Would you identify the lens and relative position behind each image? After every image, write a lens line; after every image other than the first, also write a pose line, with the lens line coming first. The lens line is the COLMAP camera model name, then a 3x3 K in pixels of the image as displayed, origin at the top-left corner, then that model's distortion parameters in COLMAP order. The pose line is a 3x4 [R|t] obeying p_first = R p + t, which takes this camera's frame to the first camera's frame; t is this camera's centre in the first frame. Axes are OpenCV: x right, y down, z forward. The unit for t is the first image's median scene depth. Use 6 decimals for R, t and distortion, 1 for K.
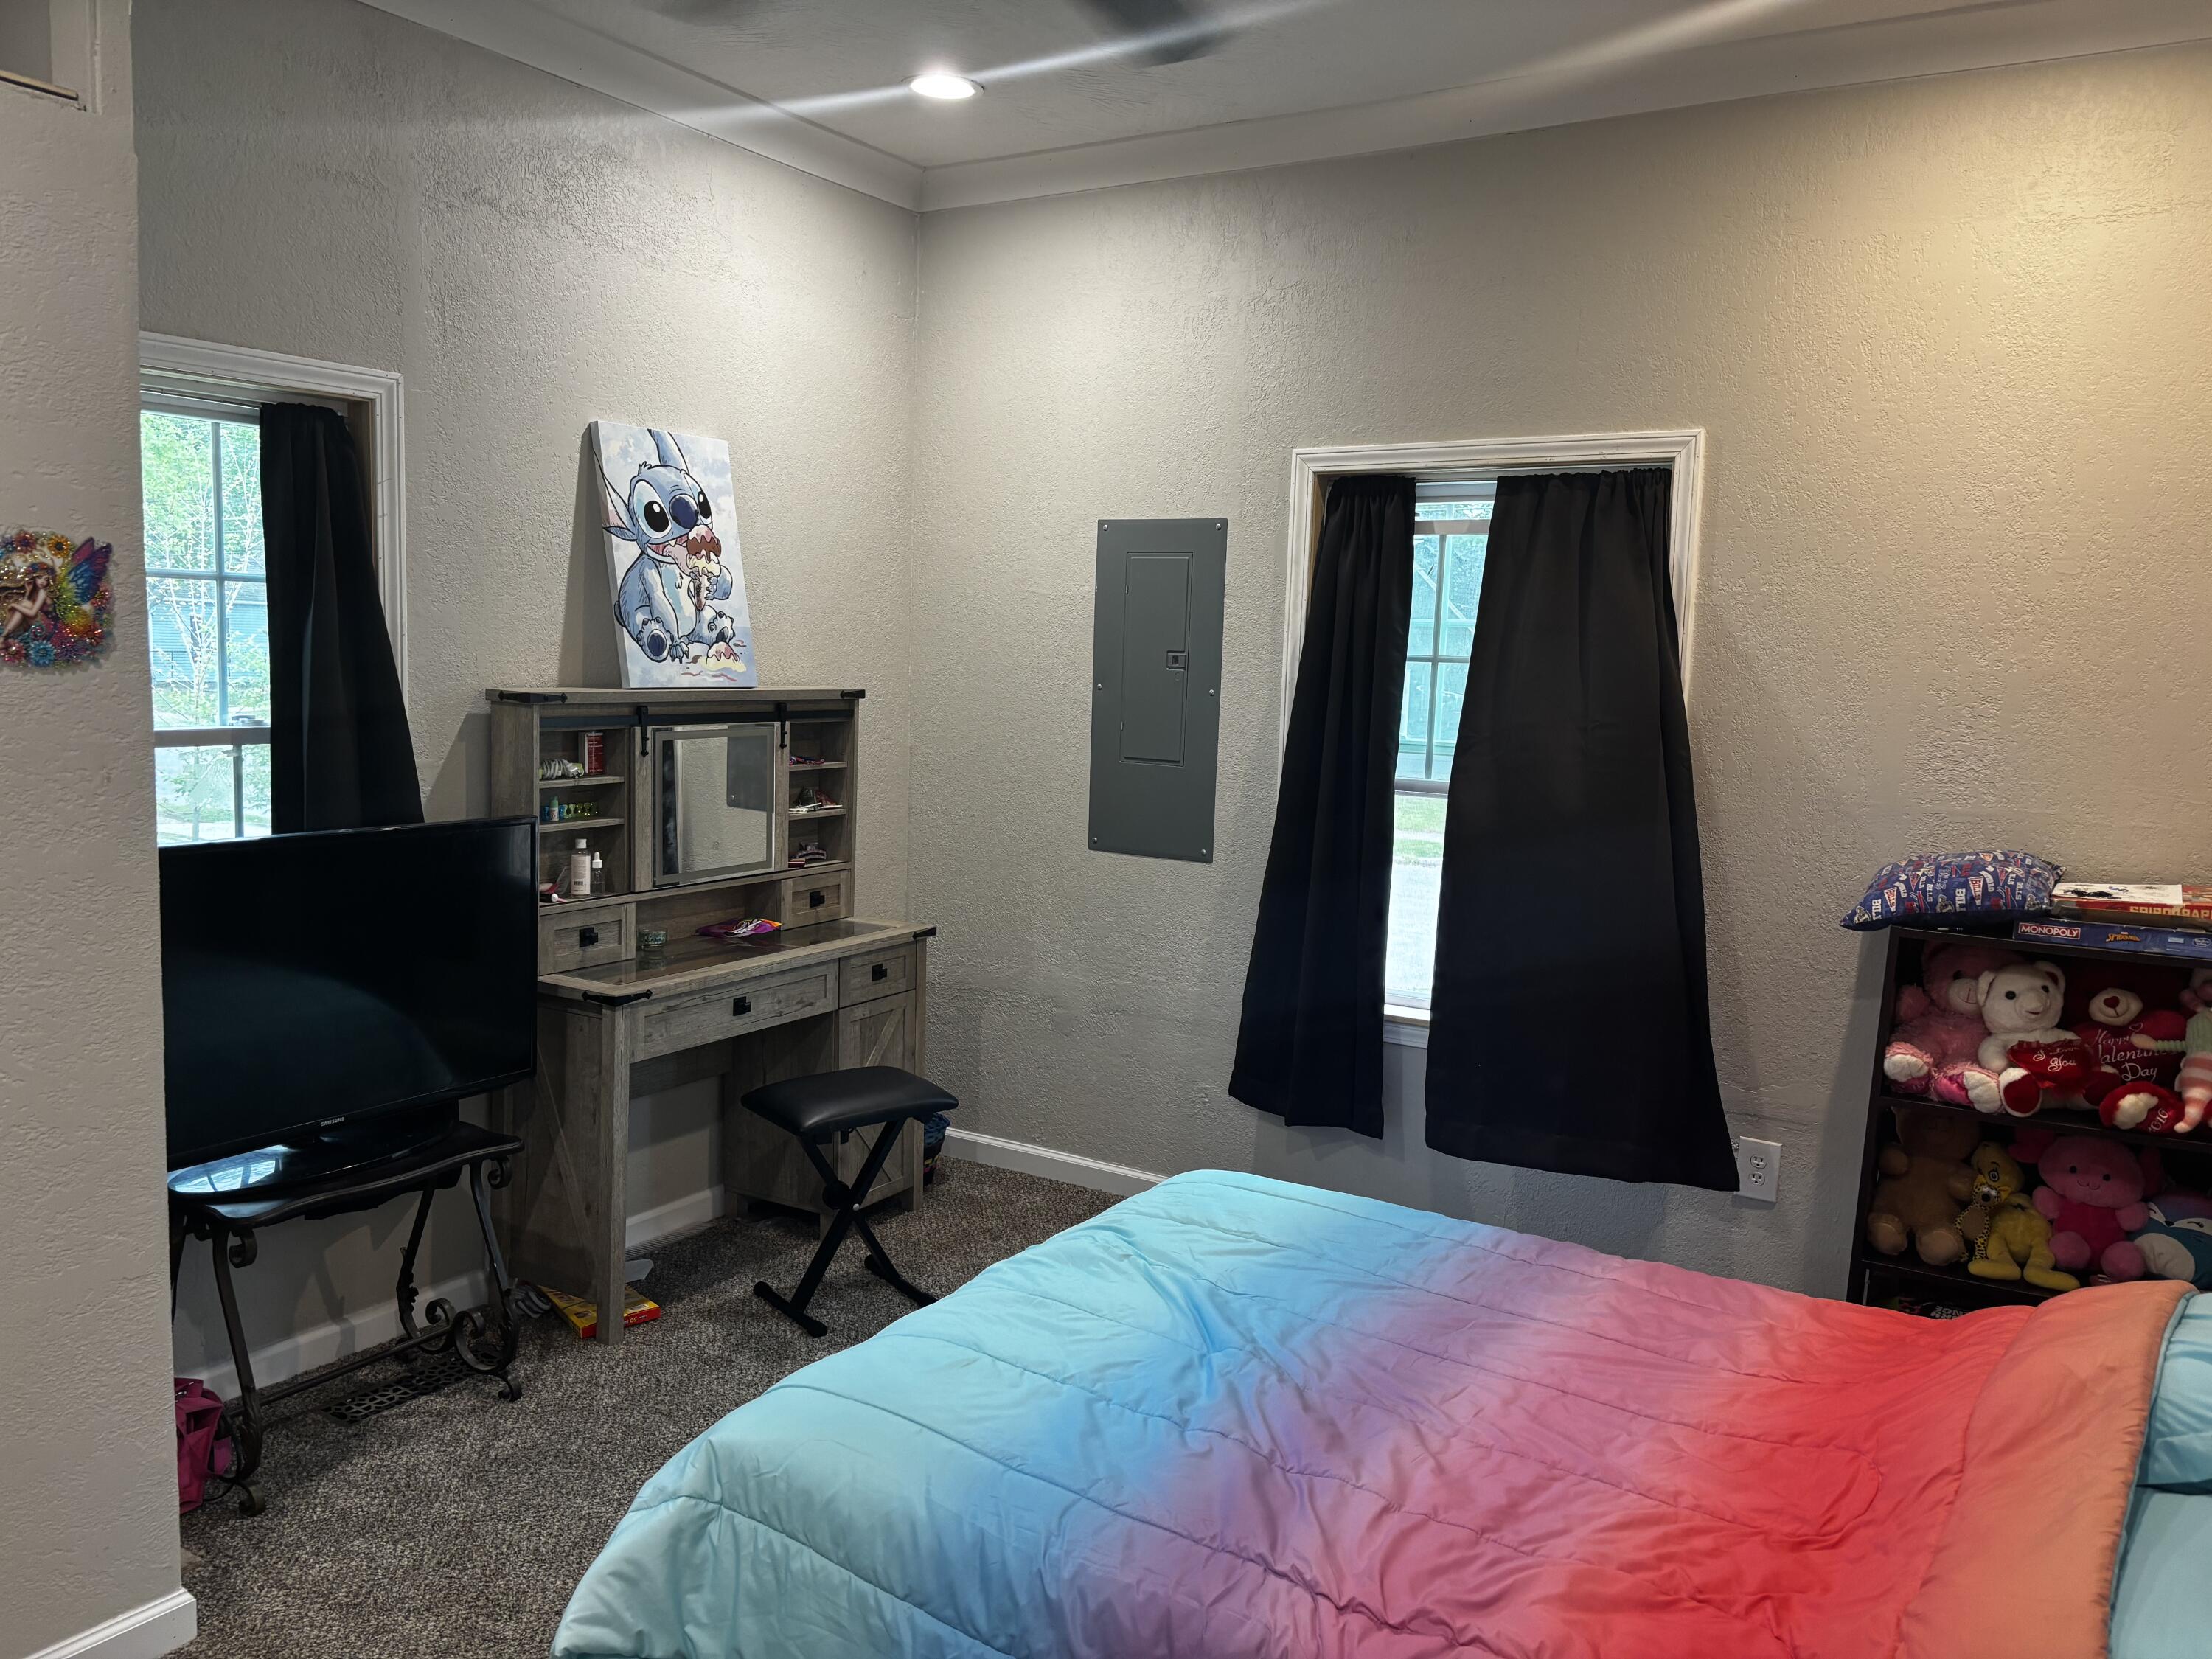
lens RADIAL K [[1666.0, 0, 1120.5], [0, 1666.0, 836.2], [0, 0, 1]] dist [0.068164, -0.092770]
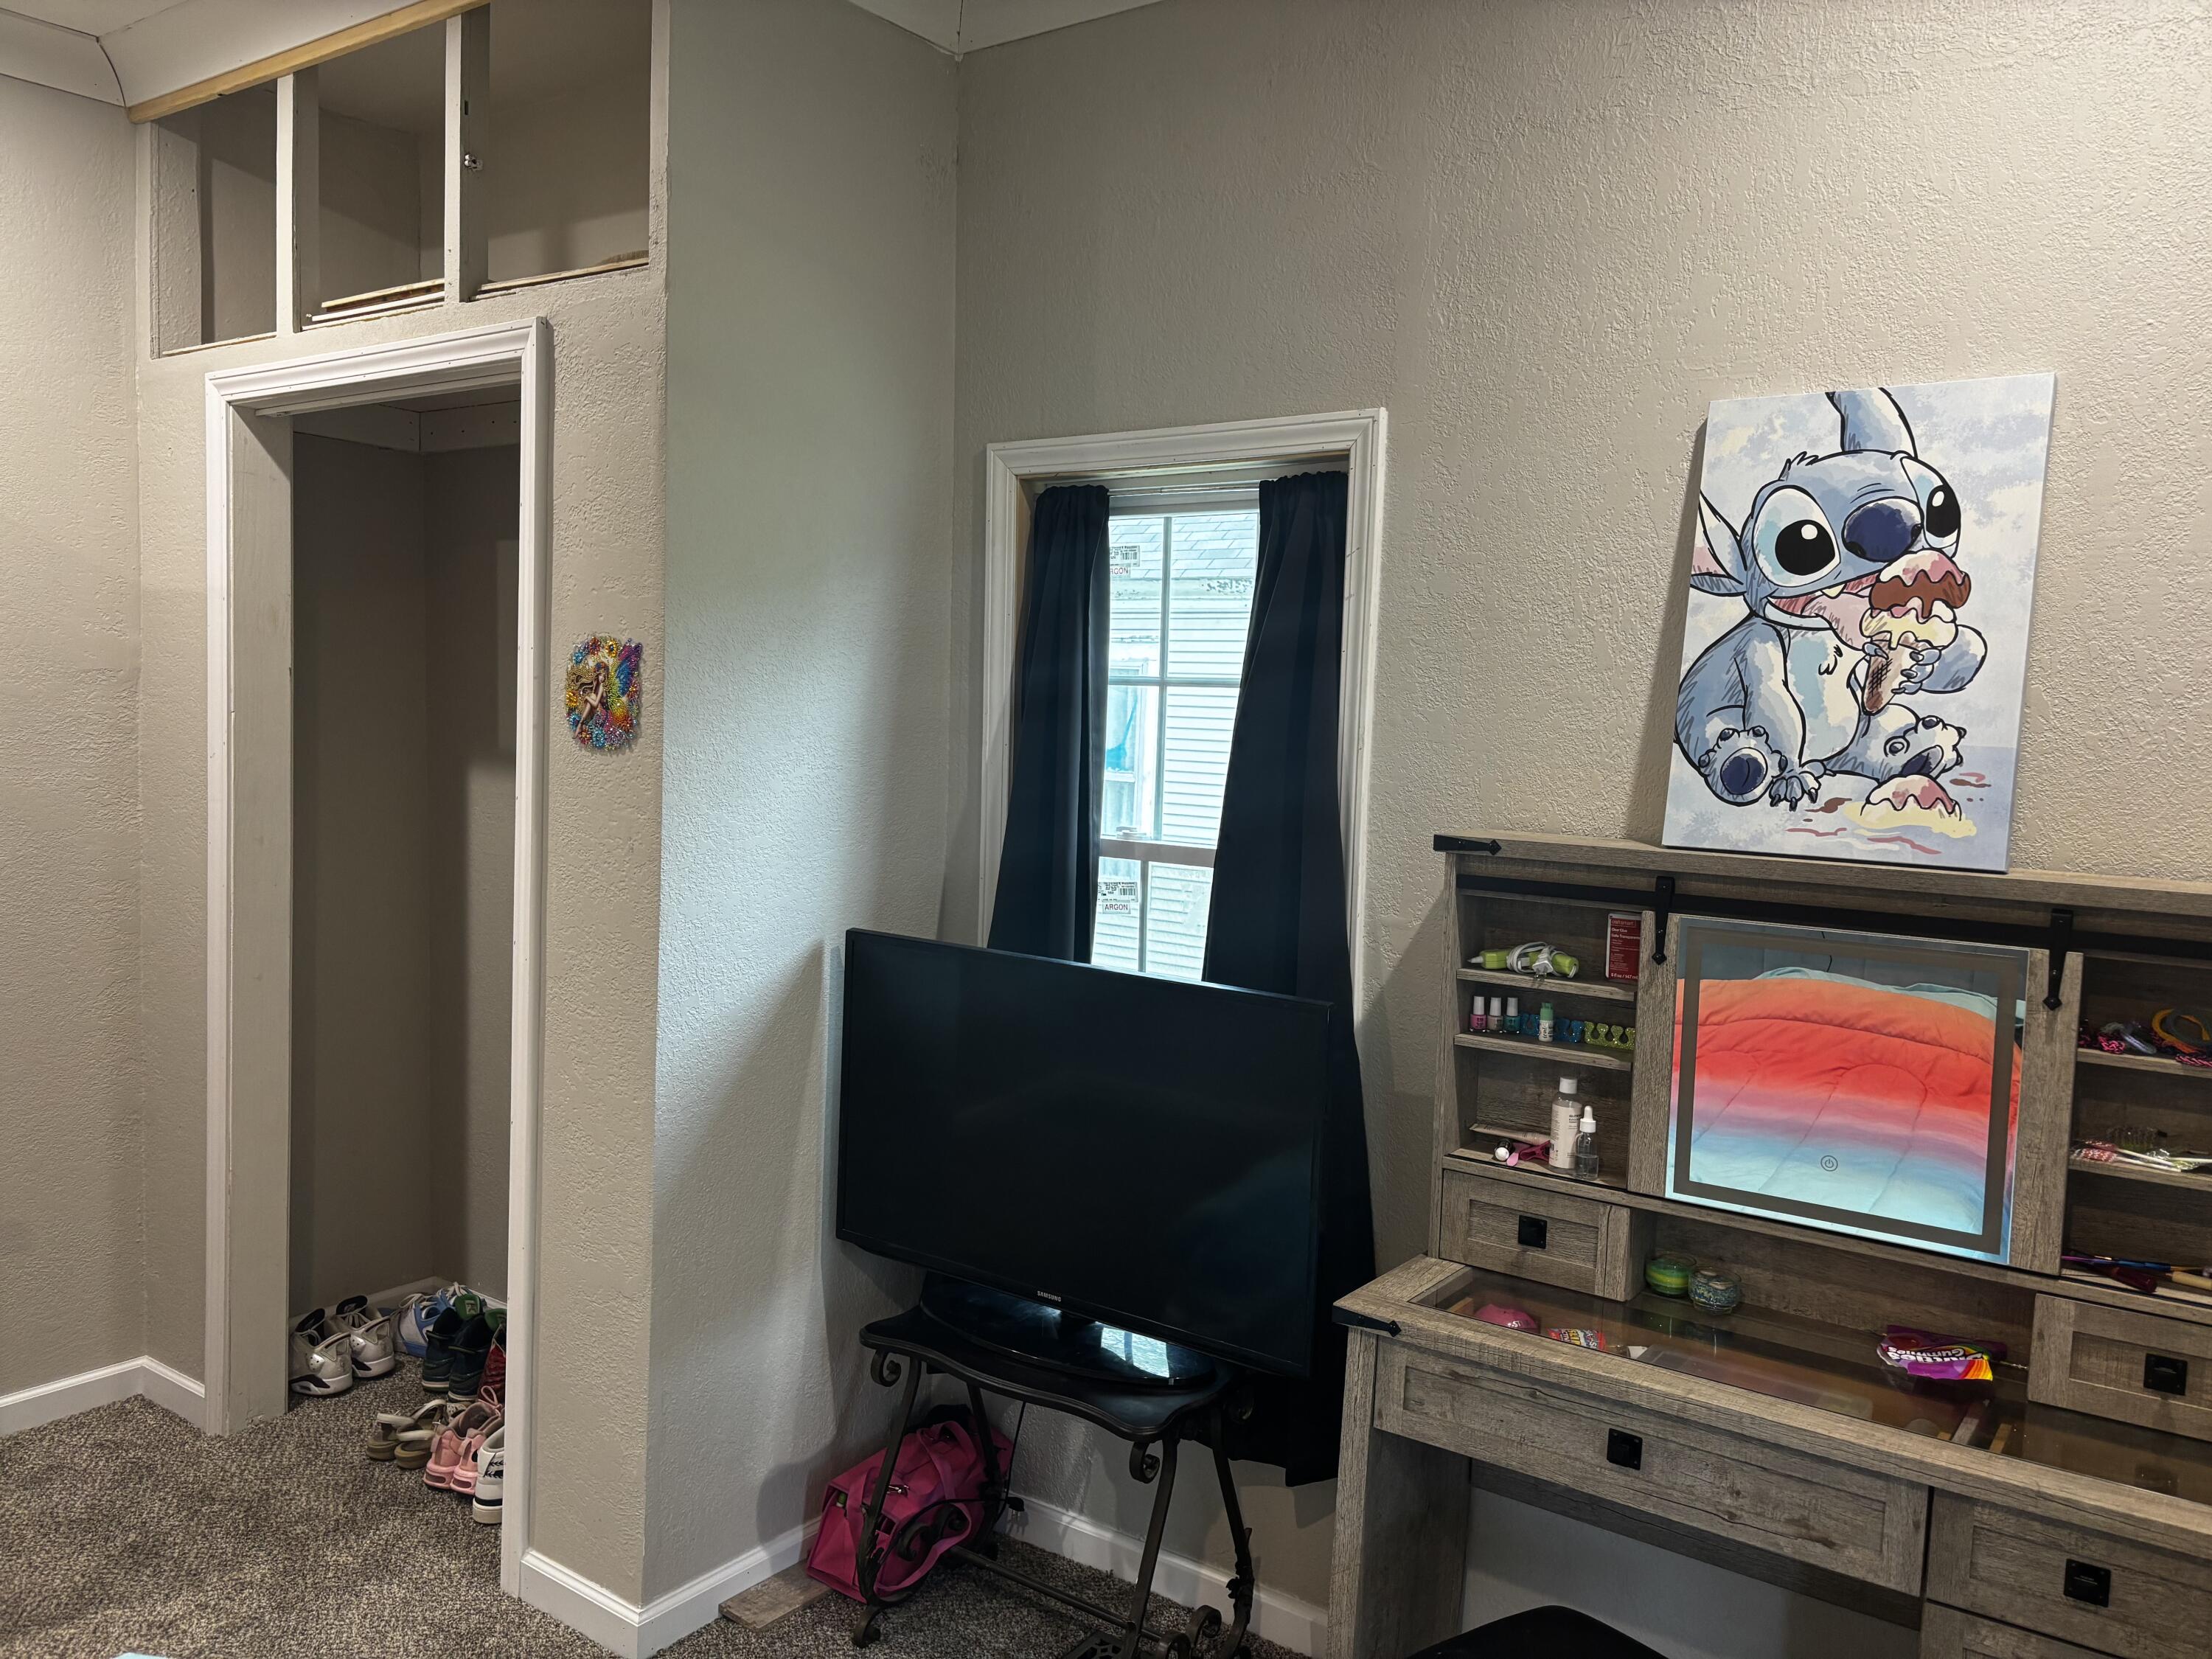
lens RADIAL K [[1666.0, 0, 1120.5], [0, 1666.0, 836.2], [0, 0, 1]] dist [0.068164, -0.092770]
pose [[-0.071194, 0.041591, -0.996595, 0.297338], [-0.154758, 0.986571, 0.052228, -0.090446], [0.985384, 0.157949, -0.063801, 0.827429]]
